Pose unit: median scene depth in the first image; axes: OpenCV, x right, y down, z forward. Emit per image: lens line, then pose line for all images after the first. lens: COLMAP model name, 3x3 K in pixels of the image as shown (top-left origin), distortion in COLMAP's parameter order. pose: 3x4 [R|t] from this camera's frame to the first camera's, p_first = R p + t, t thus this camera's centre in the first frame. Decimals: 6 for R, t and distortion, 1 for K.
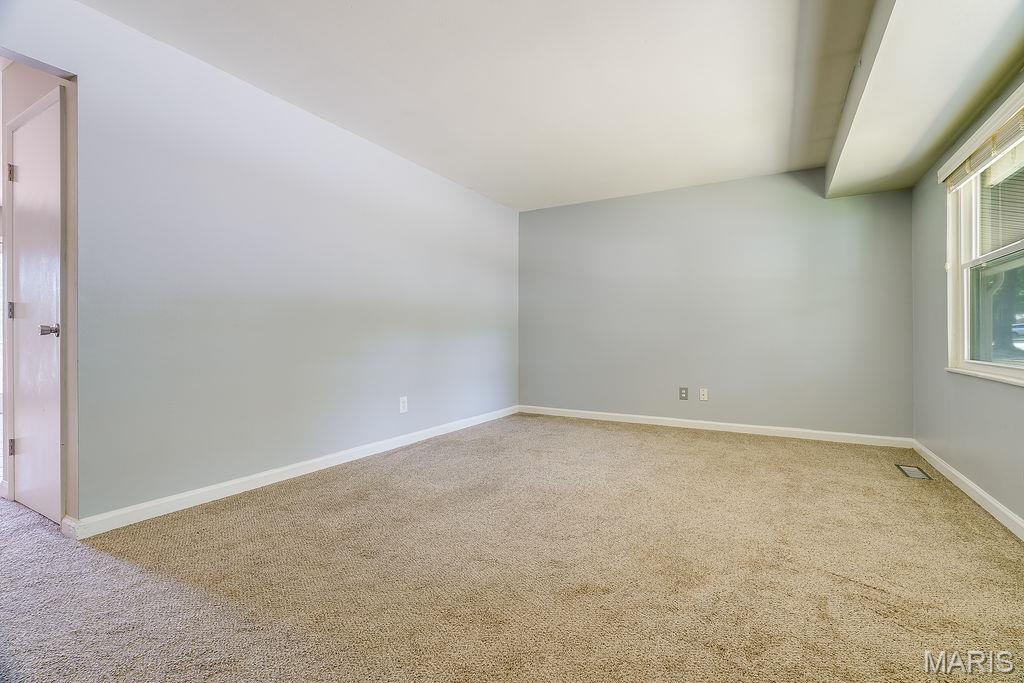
lens RADIAL K [[462.5, 0, 514.4], [0, 462.5, 340.3], [0, 0, 1]] dist [-0.004042, 0.000361]
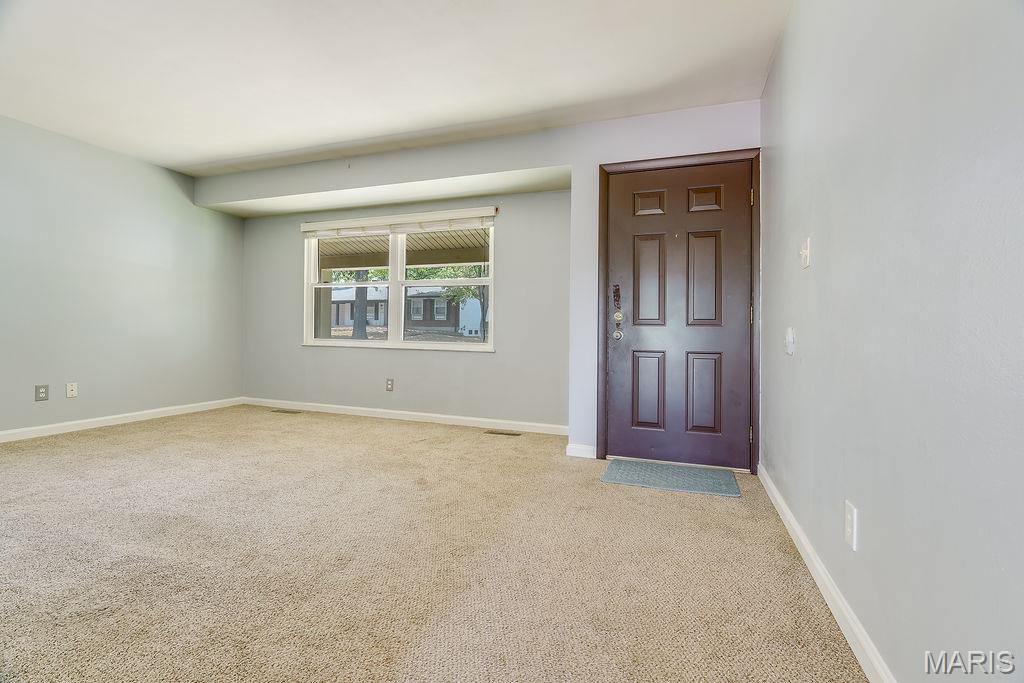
lens RADIAL K [[462.5, 0, 511.3], [0, 462.5, 330.7], [0, 0, 1]] dist [-0.004042, 0.000361]
pose [[-0.173854, -0.004331, 0.984762, -0.938135], [-0.005807, 0.999977, 0.003373, 0.005125], [-0.984754, -0.005132, -0.173875, 0.621648]]
